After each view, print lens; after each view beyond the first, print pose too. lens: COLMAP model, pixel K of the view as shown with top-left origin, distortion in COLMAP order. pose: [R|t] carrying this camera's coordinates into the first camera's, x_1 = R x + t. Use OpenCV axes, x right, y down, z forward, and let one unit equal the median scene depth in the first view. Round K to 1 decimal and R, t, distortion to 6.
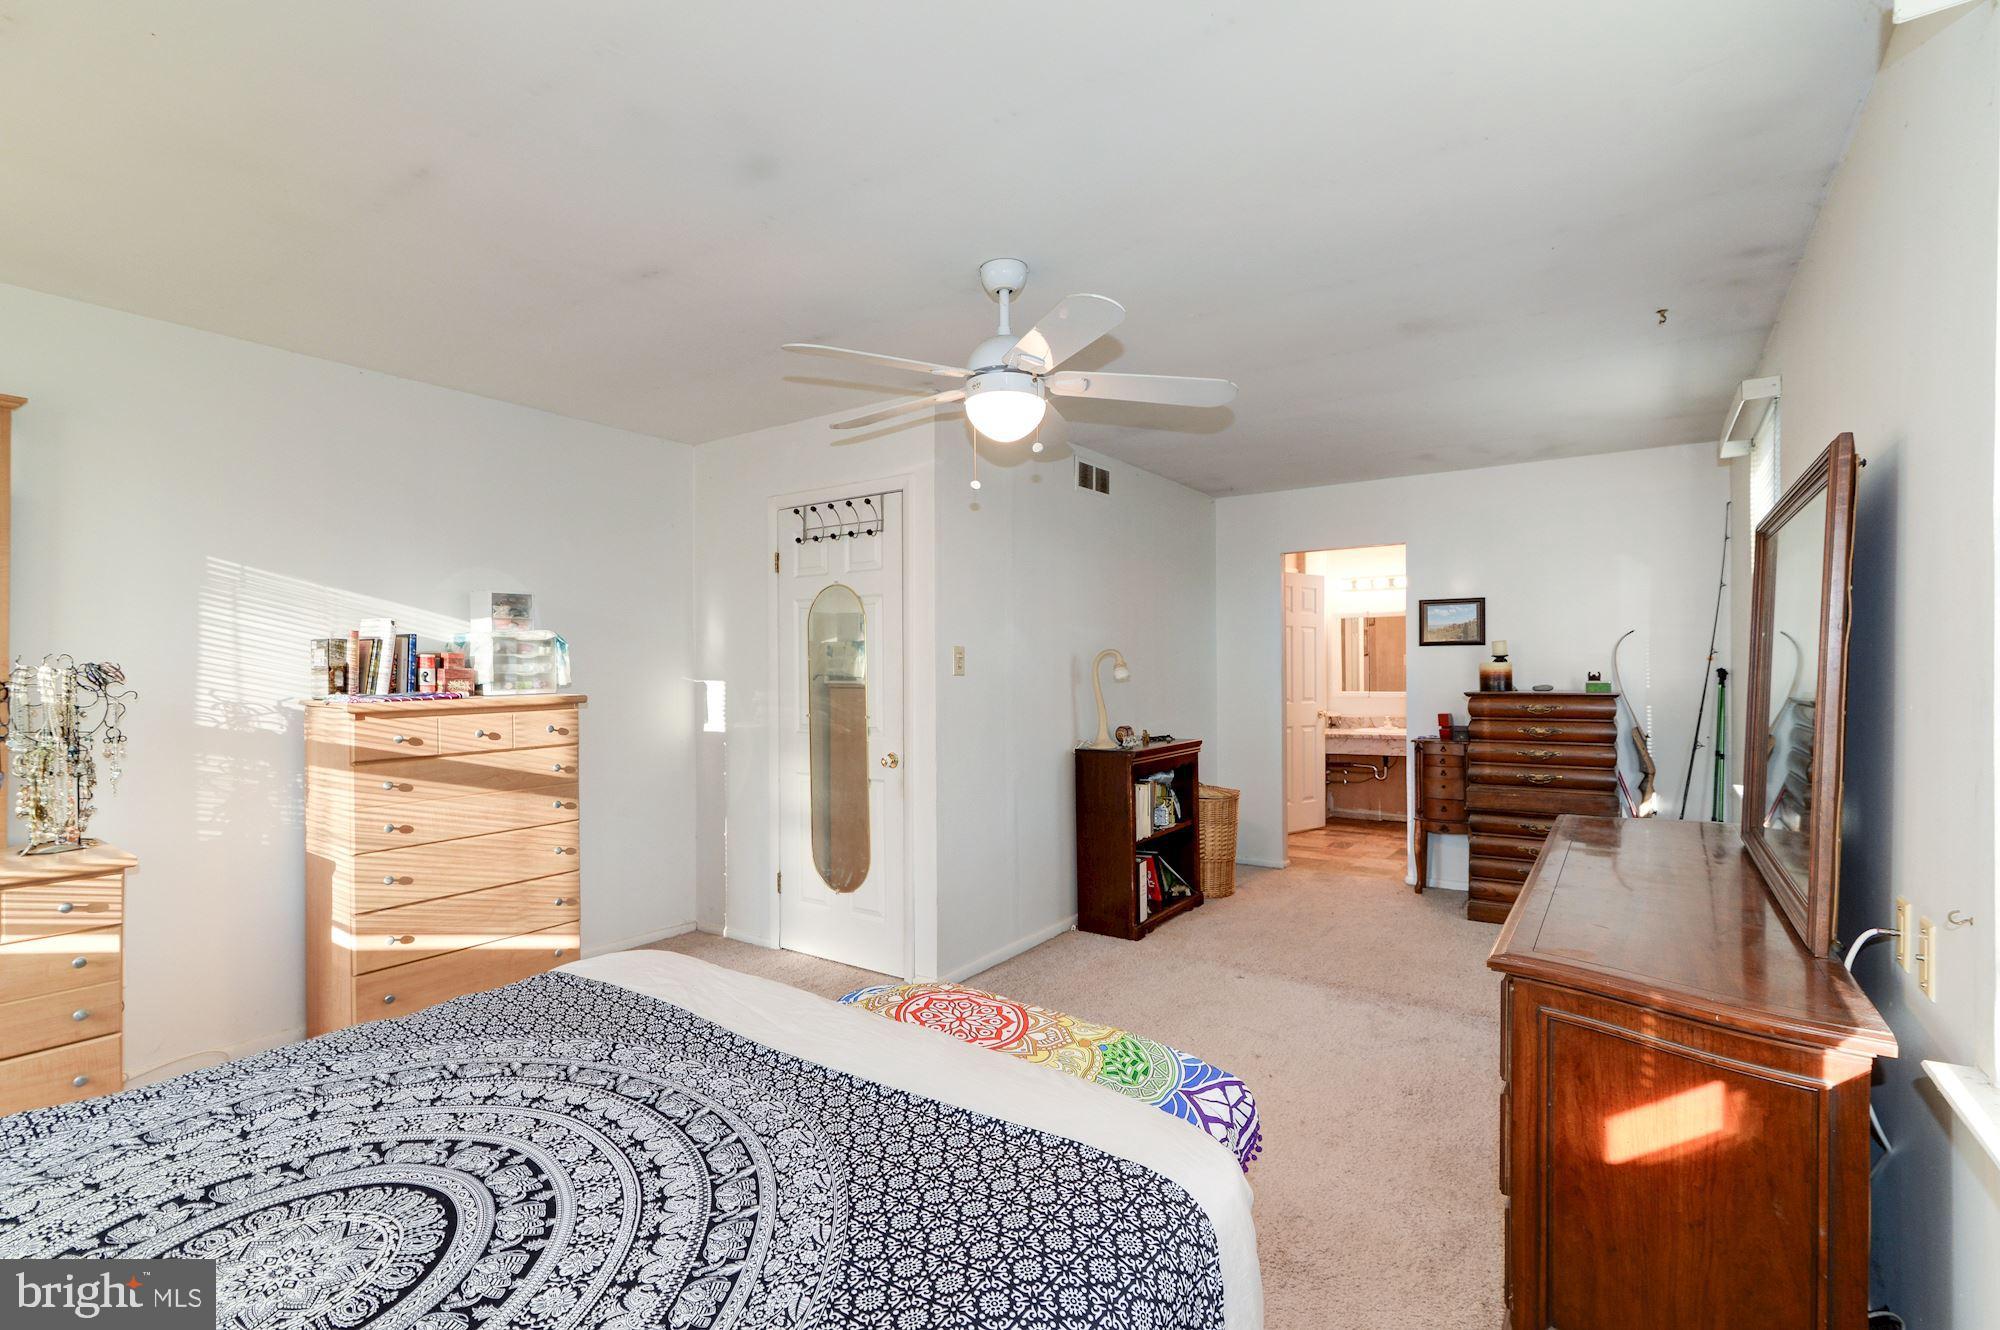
lens RADIAL K [[925.6, 0, 995.4], [0, 925.6, 690.3], [0, 0, 1]] dist [-0.006203, 0.001666]
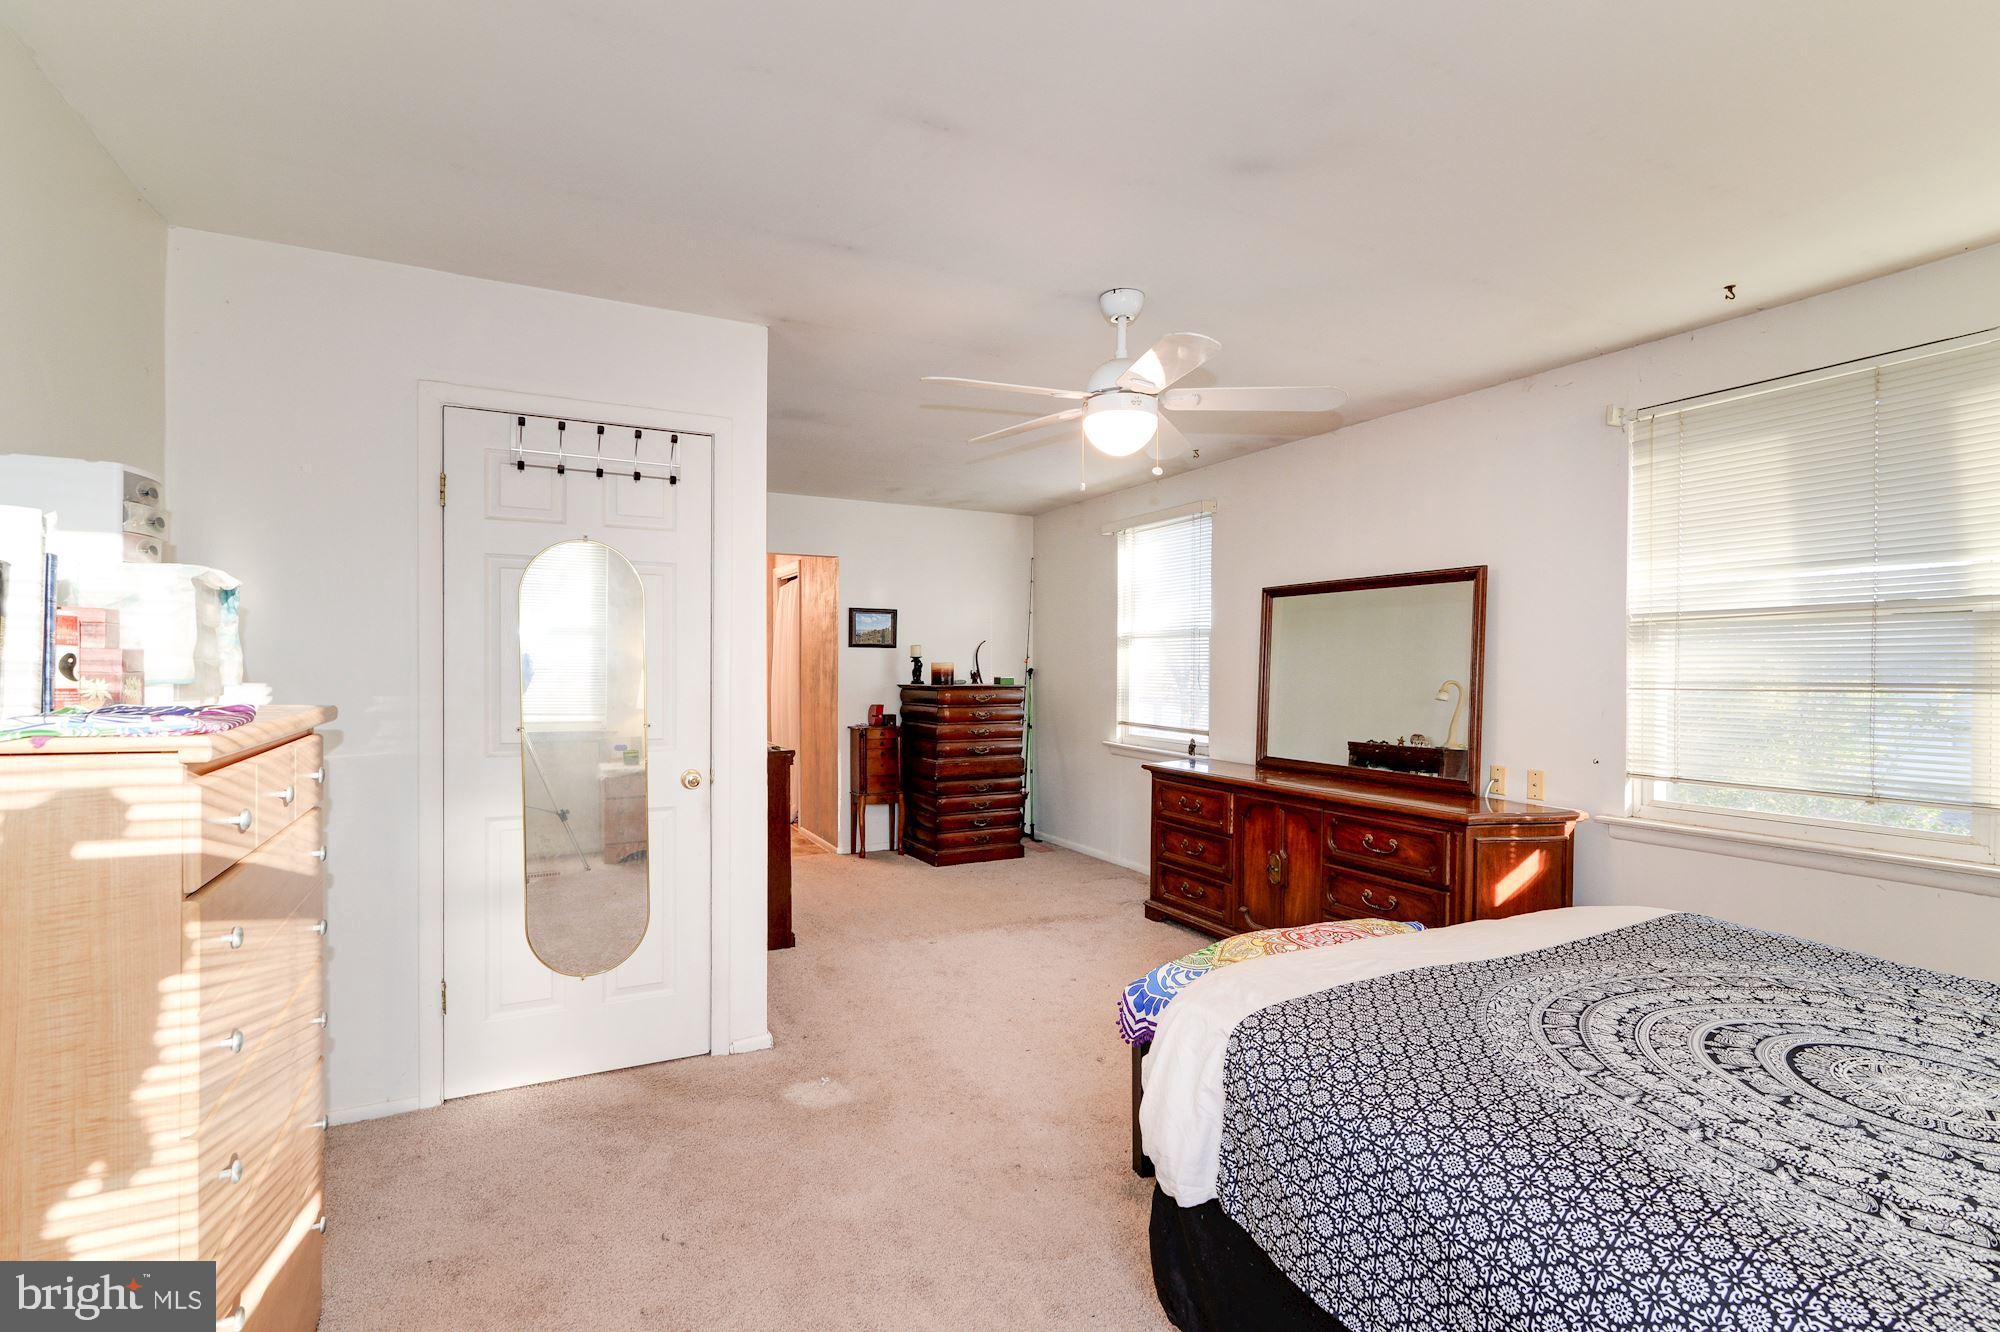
lens RADIAL K [[925.6, 0, 1004.1], [0, 925.6, 698.1], [0, 0, 1]] dist [-0.006203, 0.001666]
pose [[0.461706, -0.021898, 0.886763, -0.751568], [0.013493, 0.999753, 0.017664, -0.002978], [-0.886930, 0.003809, 0.461888, 0.452910]]
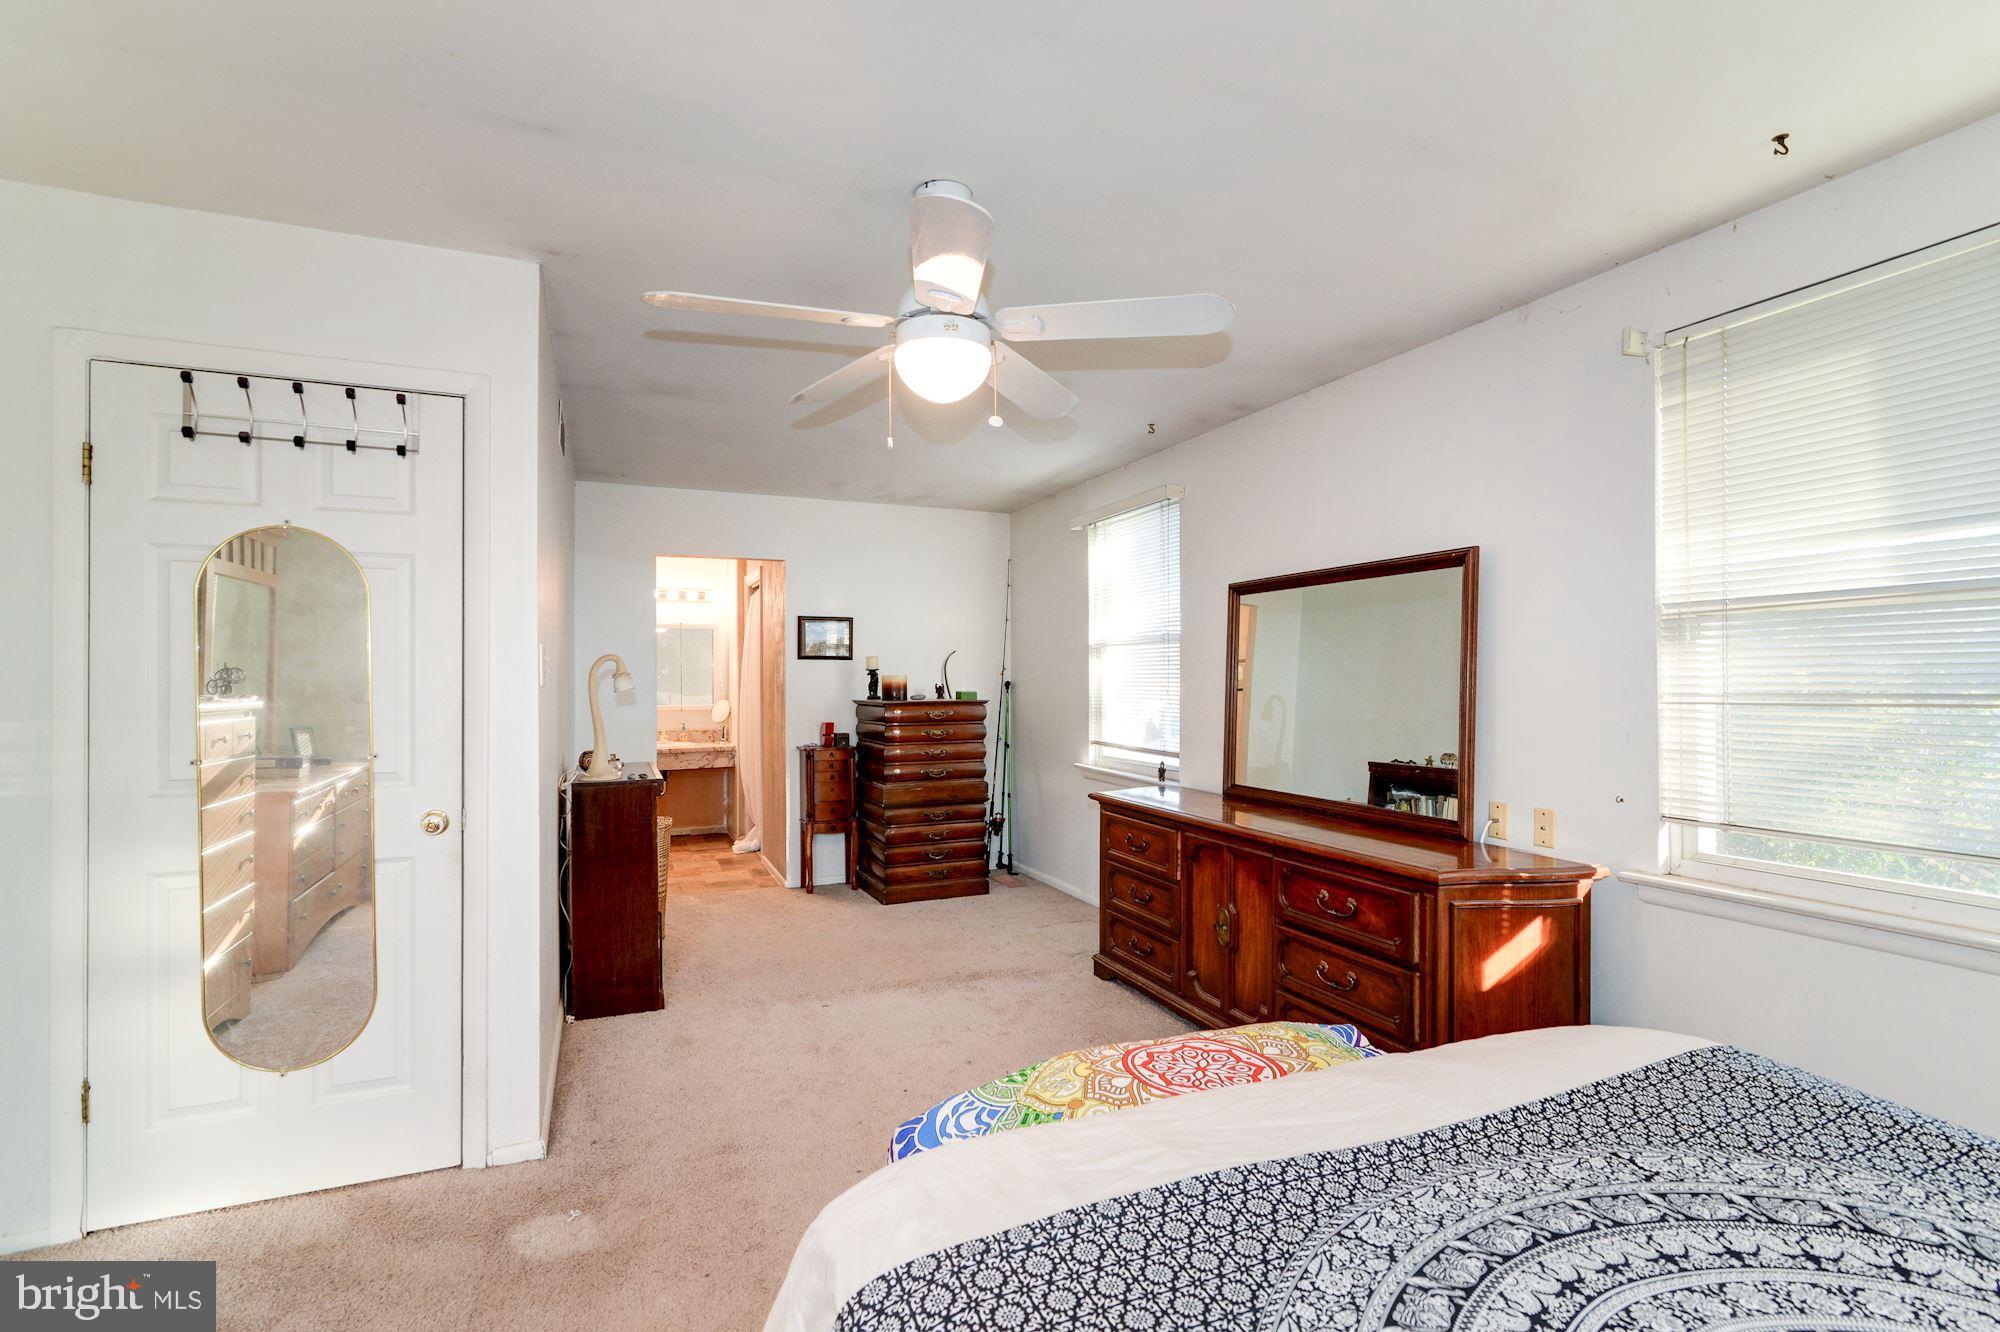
lens RADIAL K [[925.6, 0, 1010.9], [0, 925.6, 692.4], [0, 0, 1]] dist [-0.006203, 0.001666]
pose [[0.521535, -0.007075, 0.853201, -0.488181], [0.019237, 0.999809, -0.003468, -0.002674], [-0.853013, 0.018222, 0.521571, 0.379980]]
